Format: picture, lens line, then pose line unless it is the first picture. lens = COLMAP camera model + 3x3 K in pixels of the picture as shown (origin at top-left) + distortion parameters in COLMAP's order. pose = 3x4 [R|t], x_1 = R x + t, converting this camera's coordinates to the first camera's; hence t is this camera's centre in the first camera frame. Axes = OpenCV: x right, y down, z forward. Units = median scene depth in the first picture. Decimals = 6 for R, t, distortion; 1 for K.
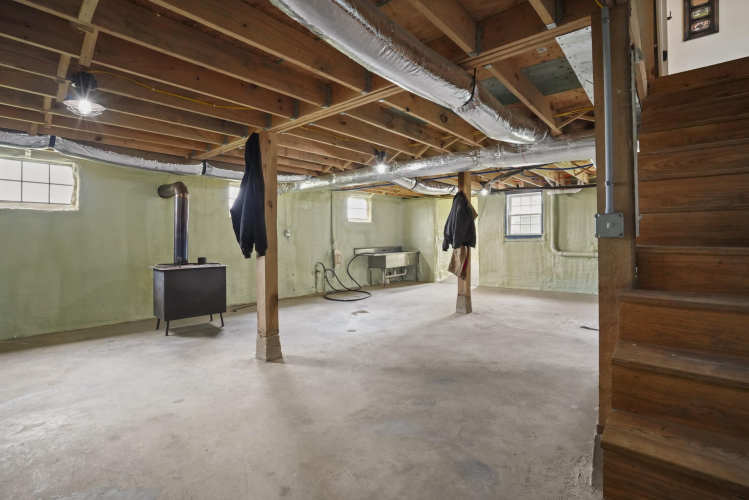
lens RADIAL K [[356.5, 0, 372.5], [0, 356.5, 243.6], [0, 0, 1]] dist [-0.024152, 0.001696]
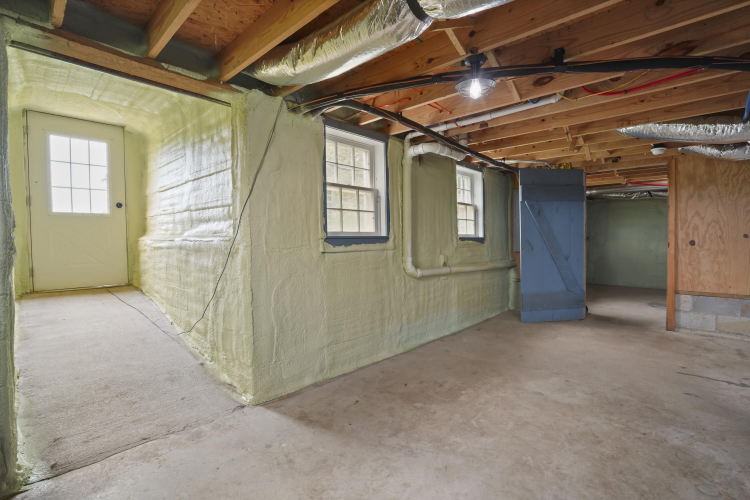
lens RADIAL K [[357.0, 0, 376.5], [0, 357.0, 247.1], [0, 0, 1]] dist [-0.024152, 0.001696]
pose [[0.046198, -0.011510, 0.998866, 0.010926], [0.017632, 0.999787, 0.010705, -0.015657], [-0.998777, 0.017118, 0.046391, 1.002409]]
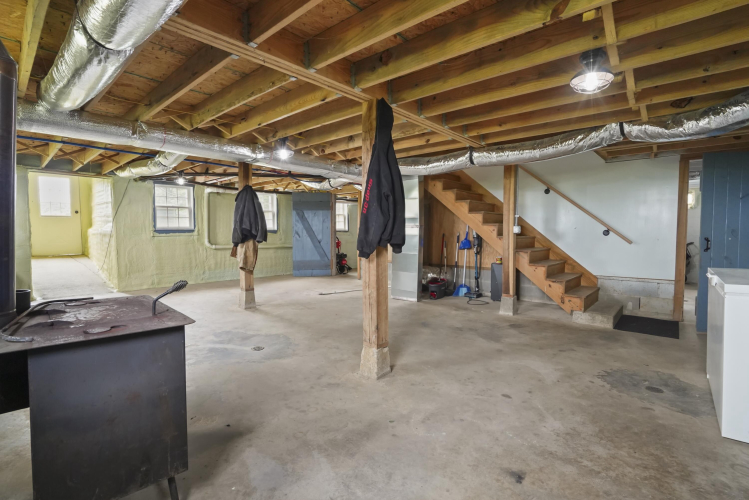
lens RADIAL K [[356.5, 0, 370.4], [0, 356.5, 248.6], [0, 0, 1]] dist [-0.024152, 0.001696]
pose [[0.031596, -0.040692, 0.998672, -0.532973], [0.009547, 0.999138, 0.040409, -0.006055], [-0.999455, 0.008257, 0.031957, 0.464669]]
